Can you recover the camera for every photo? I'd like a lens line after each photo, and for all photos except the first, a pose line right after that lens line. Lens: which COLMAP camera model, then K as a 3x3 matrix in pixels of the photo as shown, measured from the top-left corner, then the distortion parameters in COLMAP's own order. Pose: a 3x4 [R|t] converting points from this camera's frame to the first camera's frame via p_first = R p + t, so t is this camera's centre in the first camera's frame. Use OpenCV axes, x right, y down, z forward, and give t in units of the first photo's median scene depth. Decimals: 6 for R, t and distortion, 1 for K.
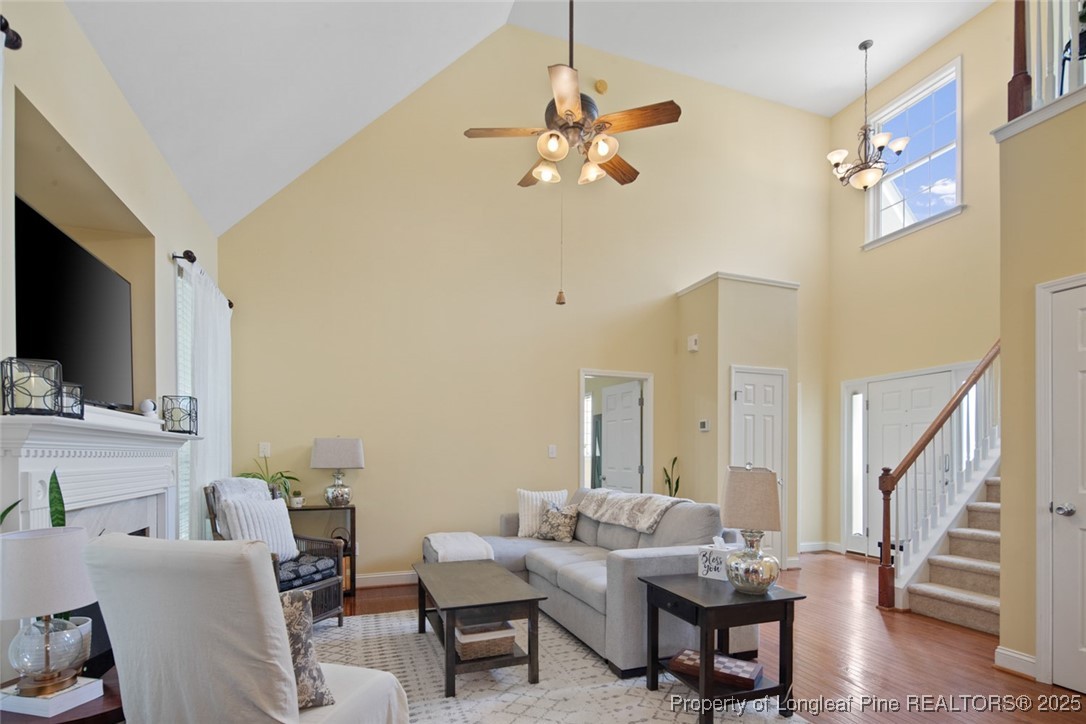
lens RADIAL K [[527.3, 0, 540.5], [0, 527.3, 460.2], [0, 0, 1]] dist [0.000057, -0.003249]
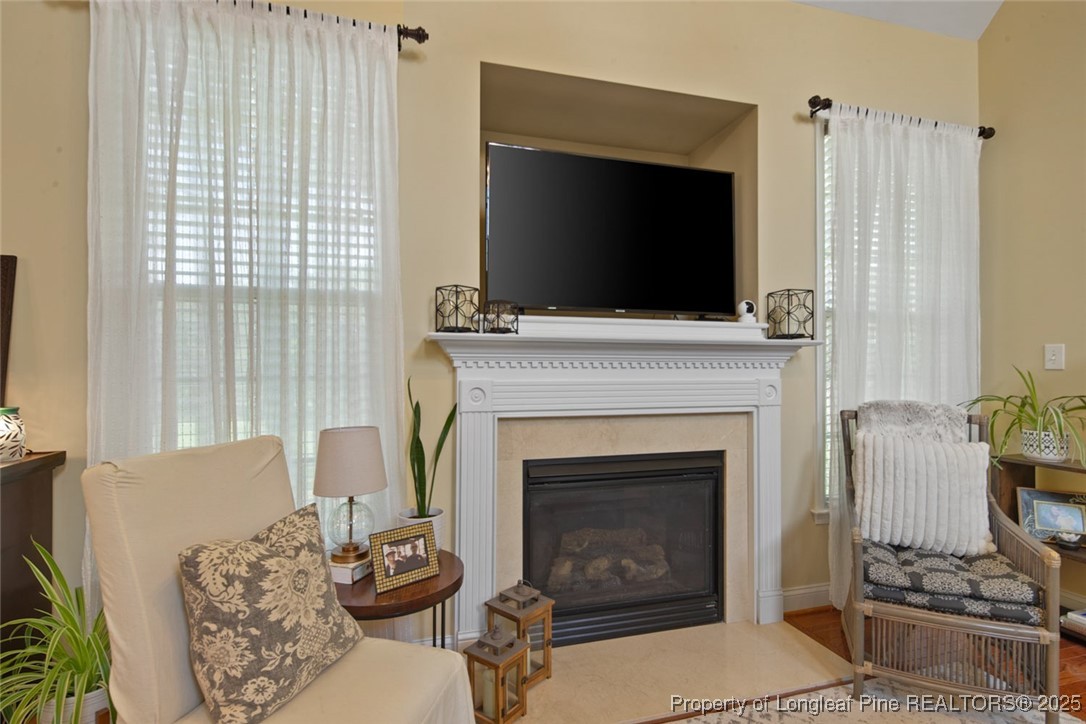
lens RADIAL K [[527.3, 0, 548.3], [0, 527.3, 364.9], [0, 0, 1]] dist [0.000057, -0.003249]
pose [[-0.054207, -0.000575, -0.998530, 0.111774], [-0.011502, 0.999934, 0.000048, -0.007498], [0.998463, 0.011488, -0.054210, 0.659352]]
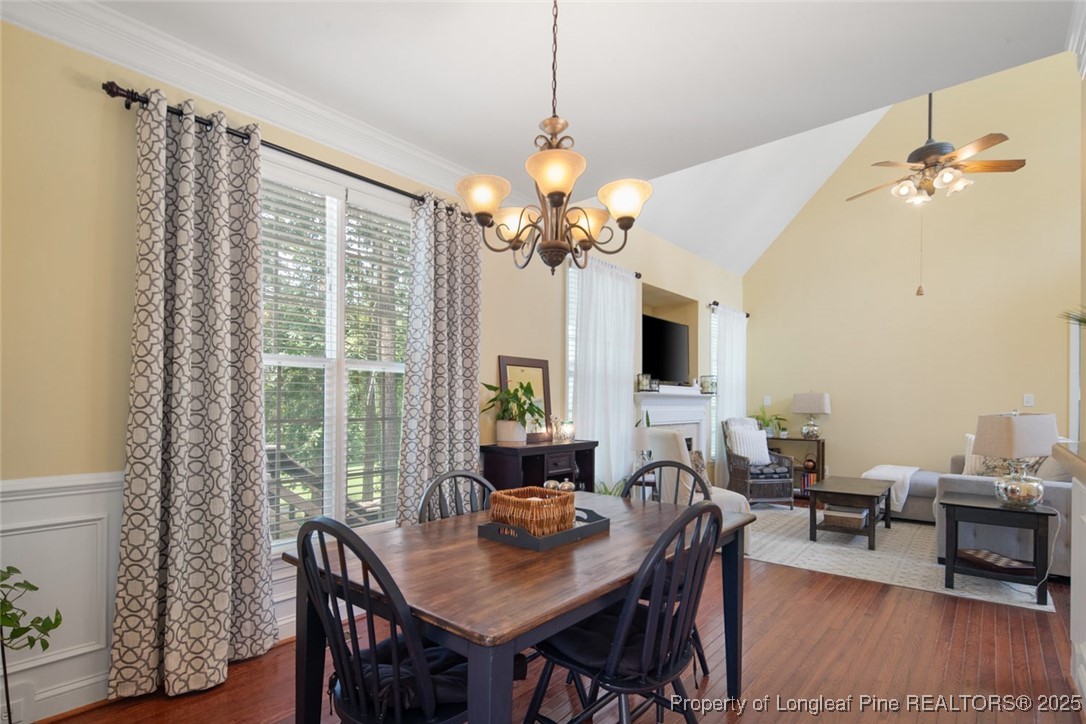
lens RADIAL K [[527.3, 0, 554.6], [0, 527.3, 409.1], [0, 0, 1]] dist [0.000057, -0.003249]
pose [[0.515402, 0.005894, -0.856928, 0.718060], [-0.006359, 0.999975, 0.003053, 0.004614], [0.856925, 0.003875, 0.515427, -0.528714]]
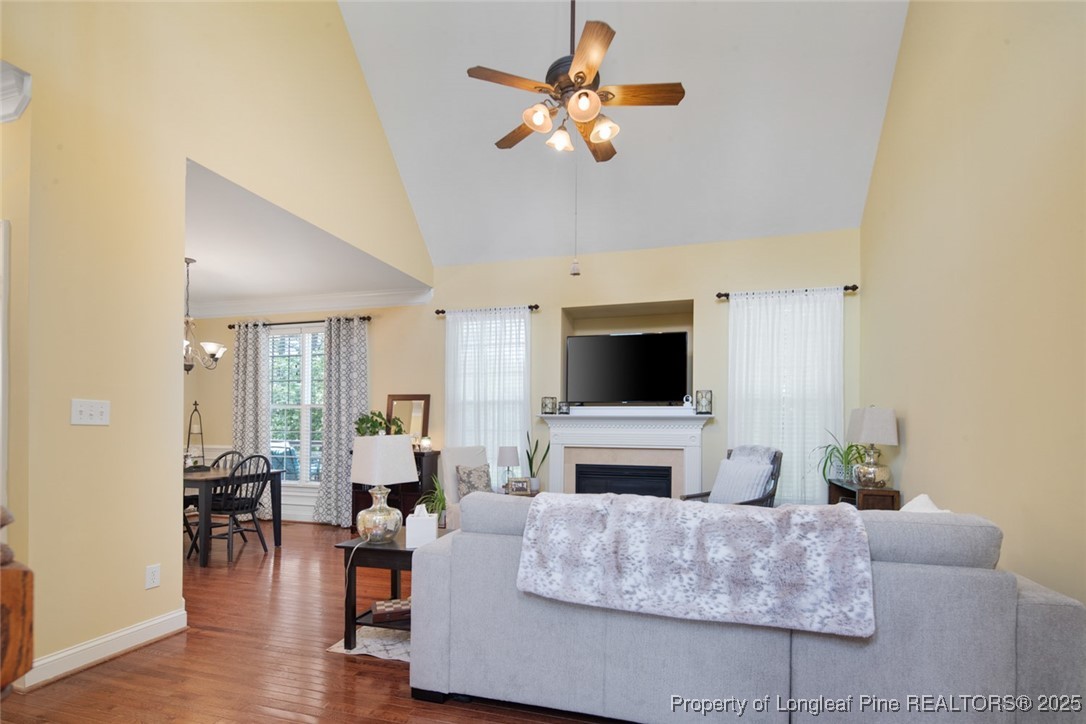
lens RADIAL K [[527.3, 0, 550.6], [0, 527.3, 422.6], [0, 0, 1]] dist [0.000057, -0.003249]
pose [[-0.576401, -0.007503, -0.817133, 0.854362], [-0.013670, 0.999906, 0.000461, -0.018291], [0.817053, 0.011436, -0.576450, 1.479449]]
